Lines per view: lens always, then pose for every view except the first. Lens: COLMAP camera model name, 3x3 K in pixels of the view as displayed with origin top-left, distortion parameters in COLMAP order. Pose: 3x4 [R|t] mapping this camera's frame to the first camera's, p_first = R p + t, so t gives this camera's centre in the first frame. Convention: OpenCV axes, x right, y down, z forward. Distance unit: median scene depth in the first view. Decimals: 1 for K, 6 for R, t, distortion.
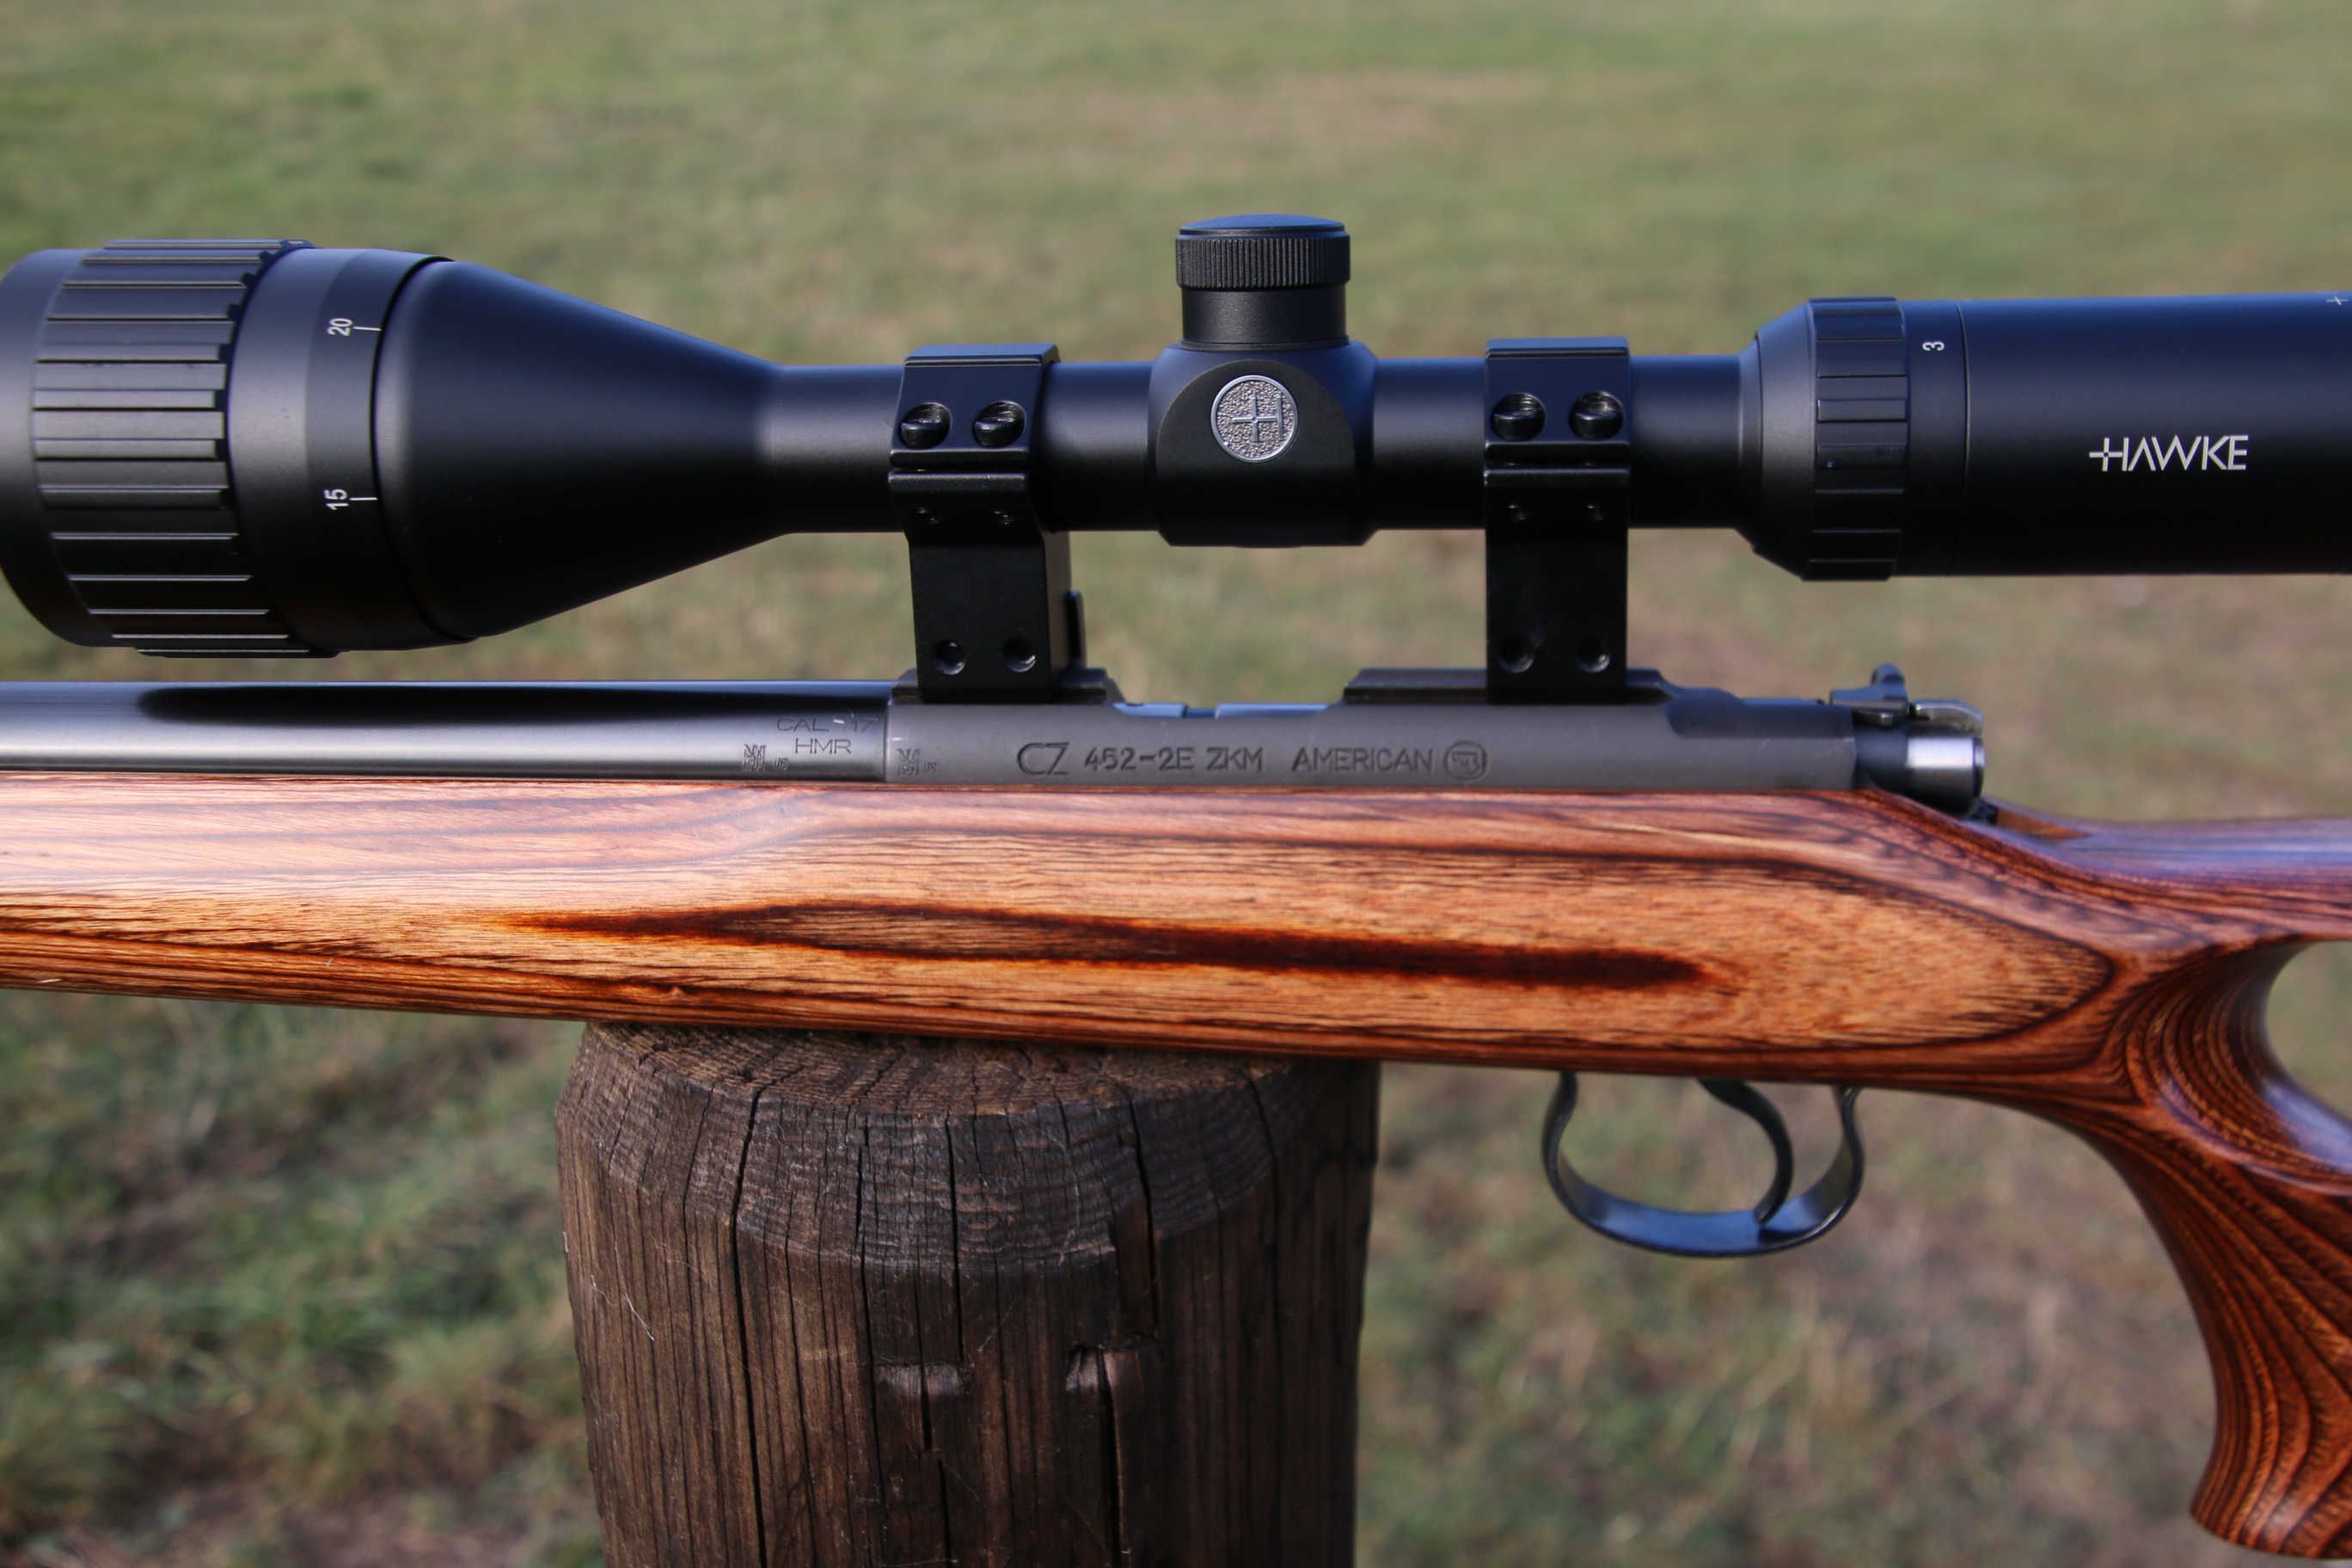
lens RADIAL K [[2661.3, 0, 1270.5], [0, 2661.3, 869.3], [0, 0, 1]] dist [-0.010733, 0.201891]
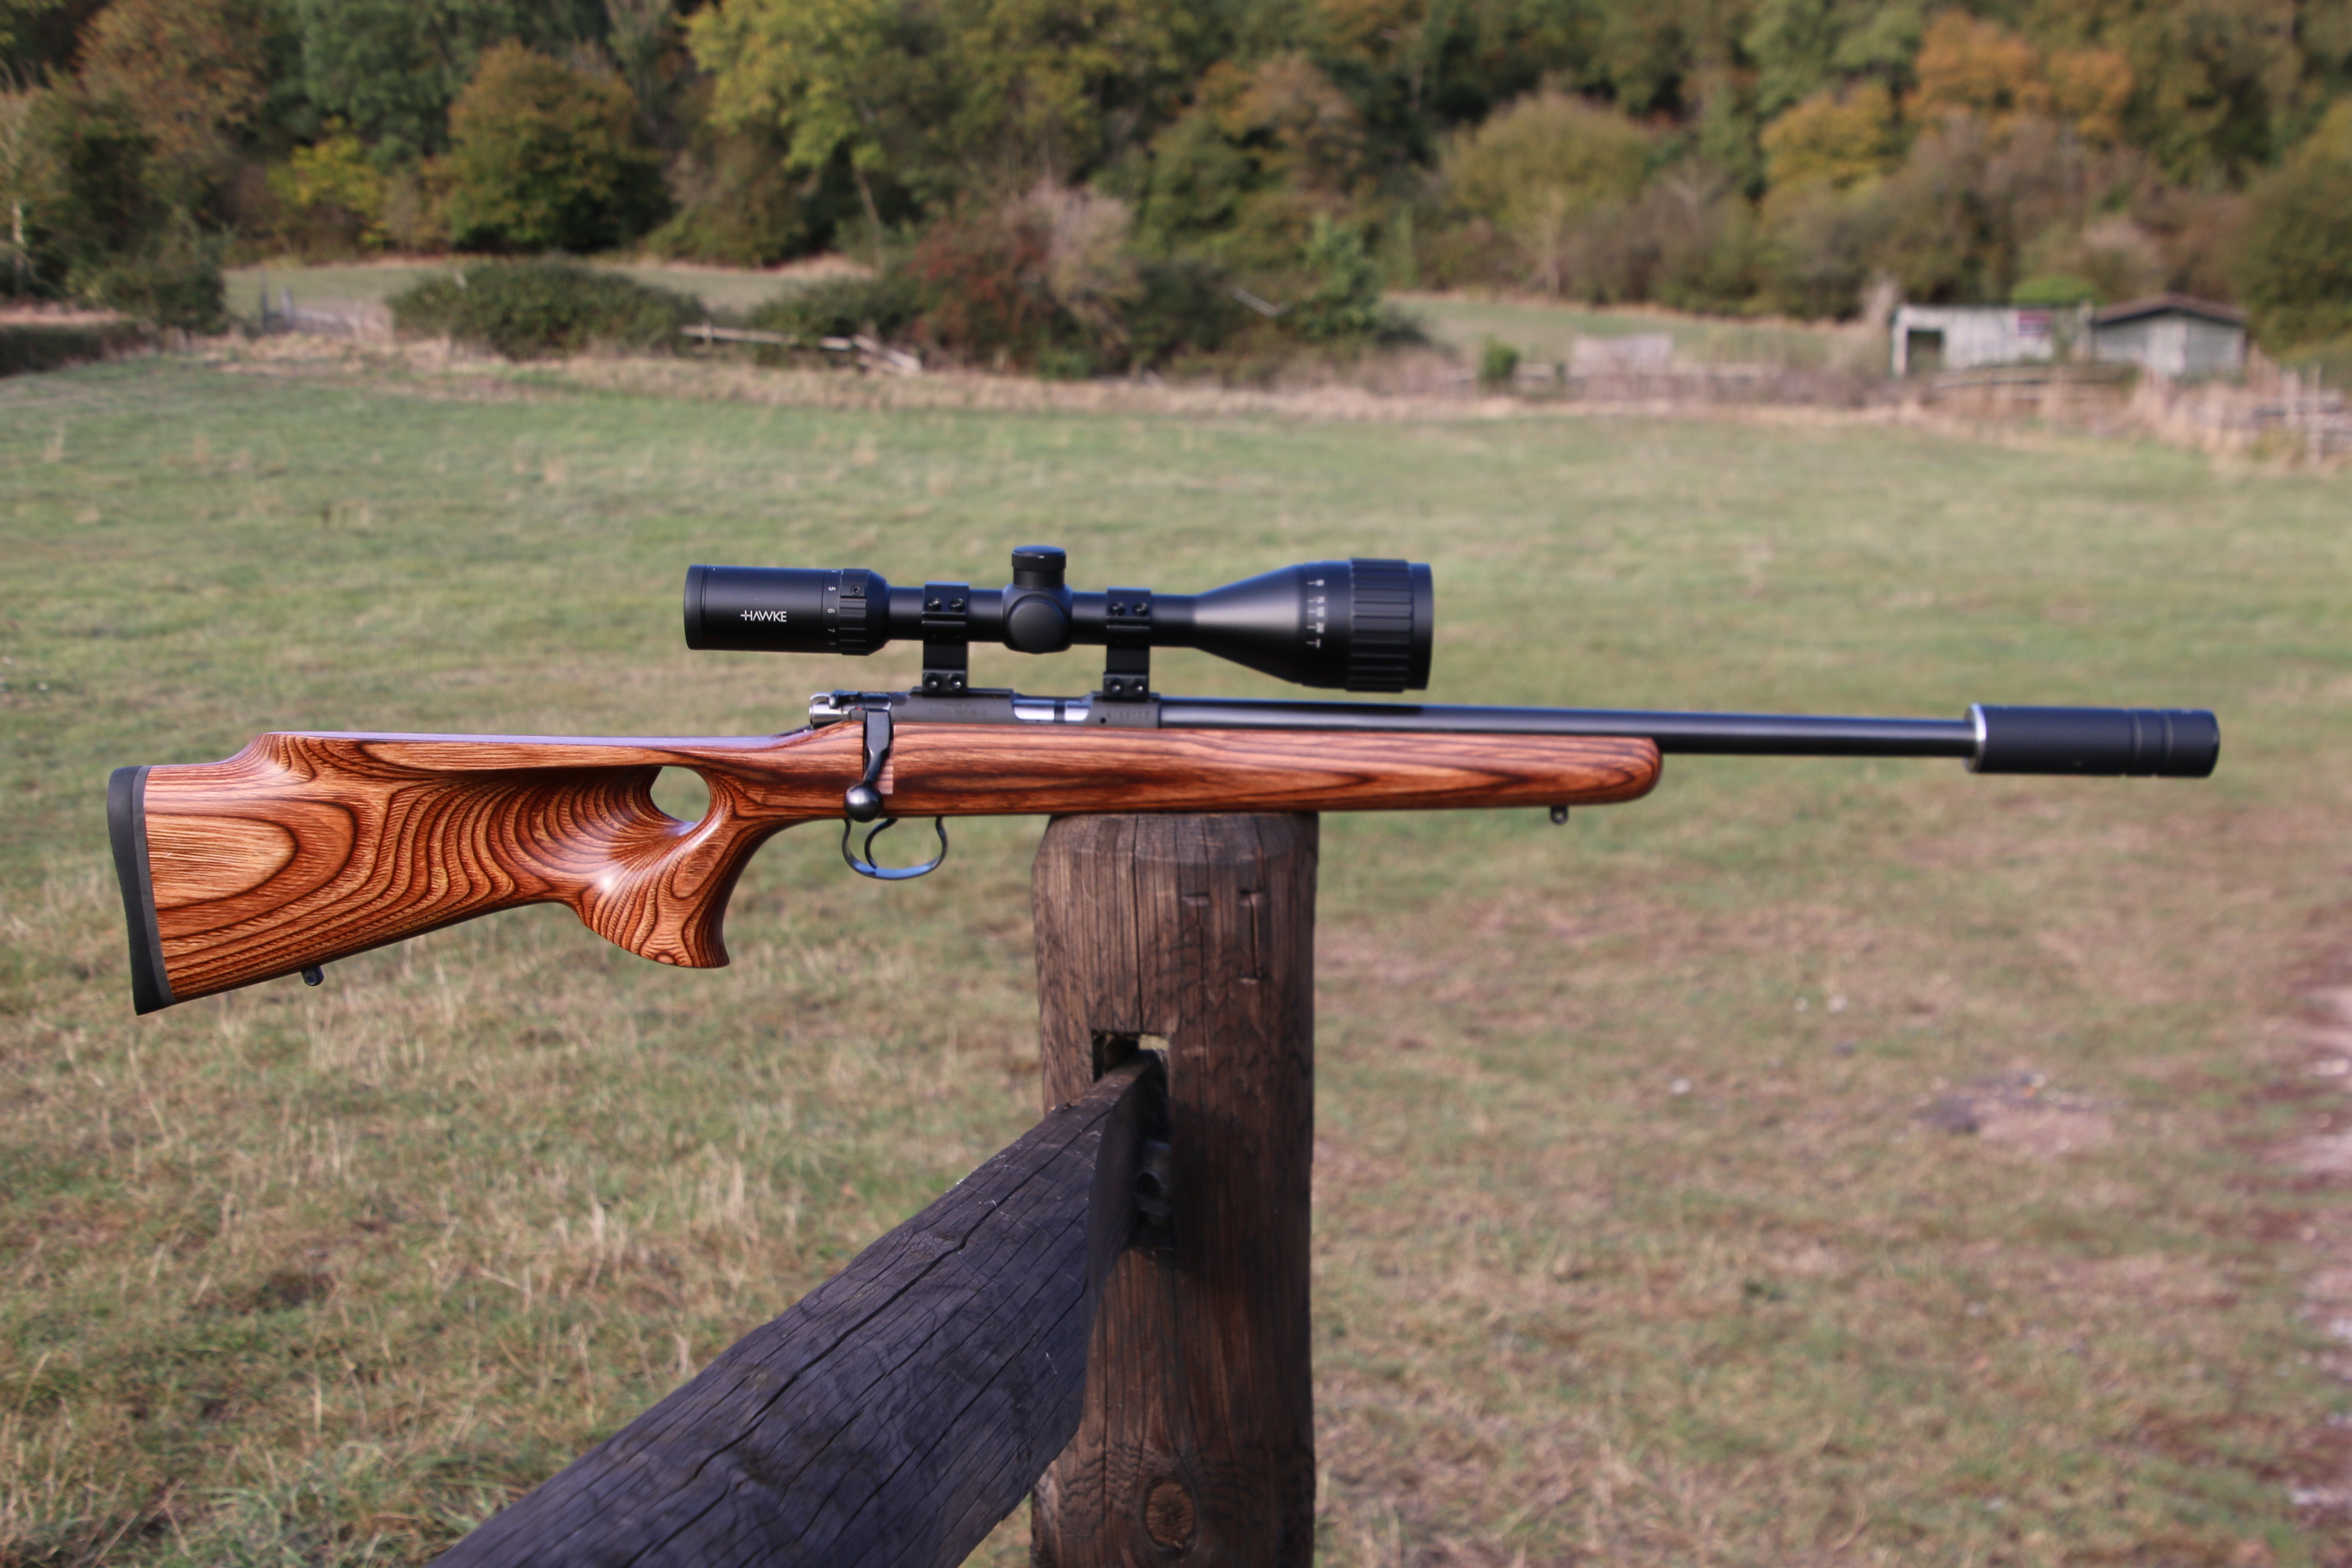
lens RADIAL K [[3259.6, 0, 1284.2], [0, 3259.6, 858.3], [0, 0, 1]] dist [0.097753, 0.492812]
pose [[0.983835, -0.024157, 0.177438, -0.710193], [0.061638, 0.975995, -0.208886, 0.953363], [-0.168132, 0.216447, 0.961708, -2.742961]]
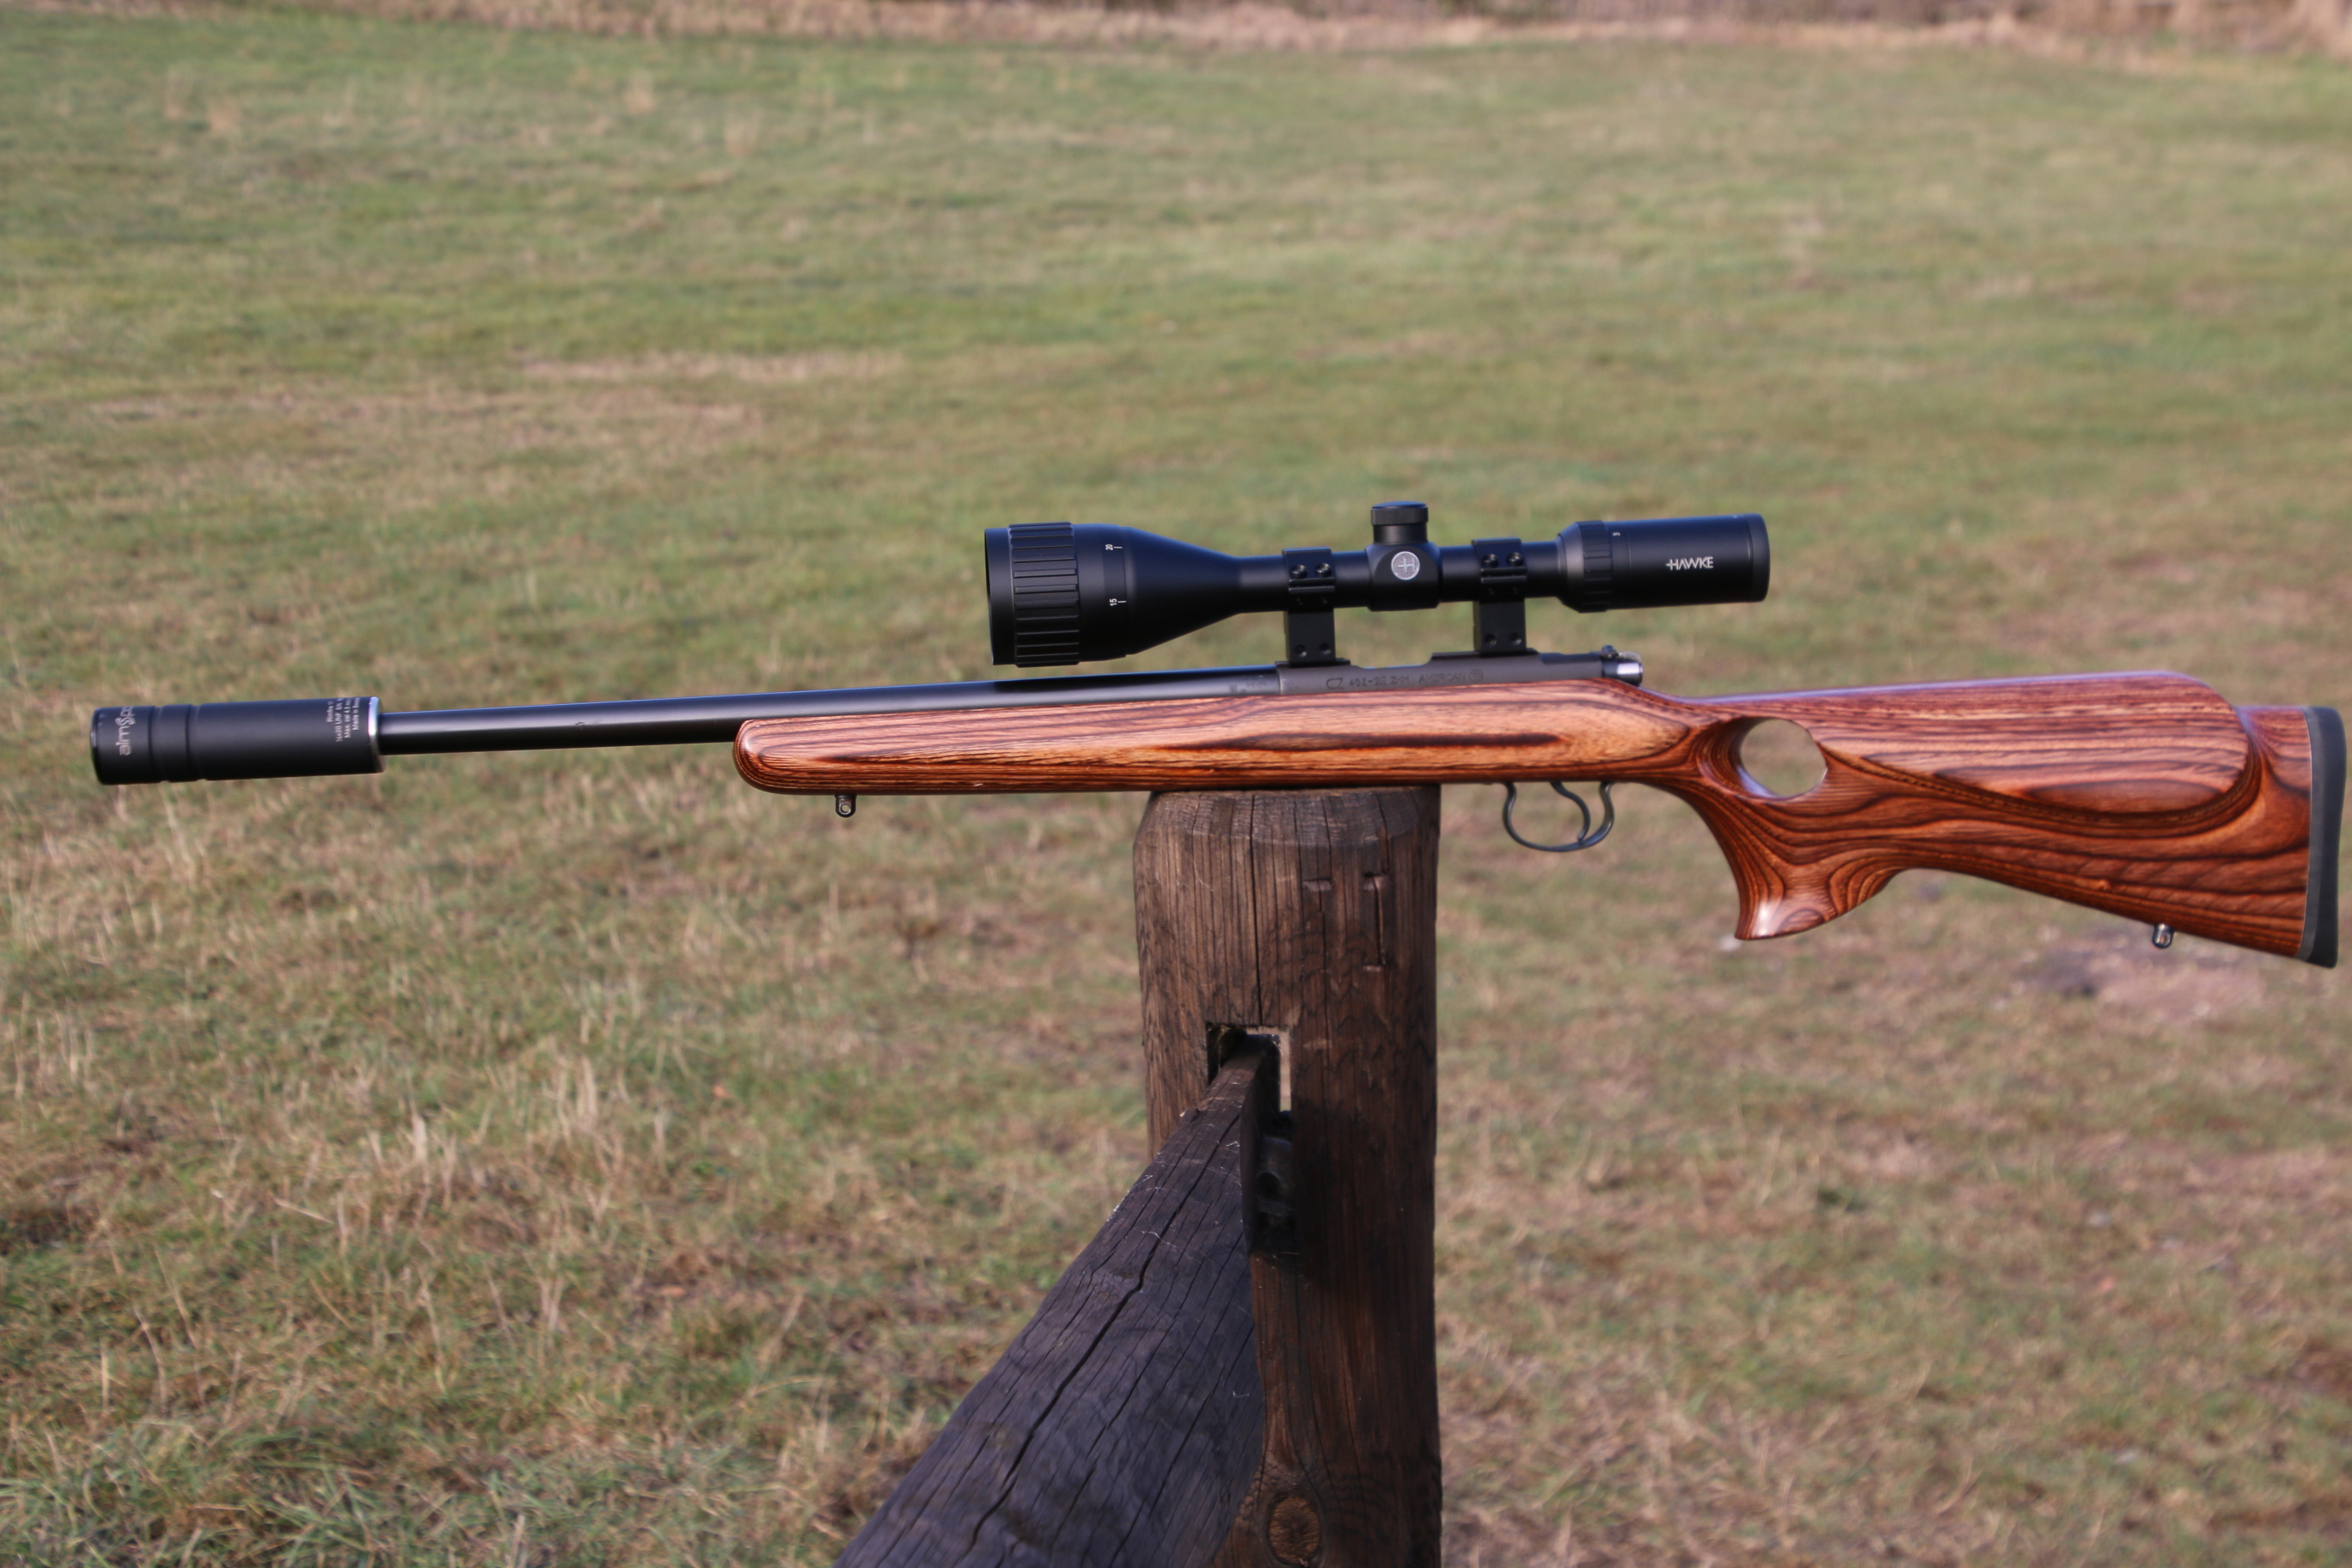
lens RADIAL K [[4203.8, 0, 1286.4], [0, 4203.8, 880.6], [0, 0, 1]] dist [0.257872, 1.145002]
pose [[0.978804, -0.048605, 0.198946, -1.095034], [0.078329, 0.986417, -0.144381, 0.857769], [-0.189227, 0.156904, 0.969317, -3.537298]]
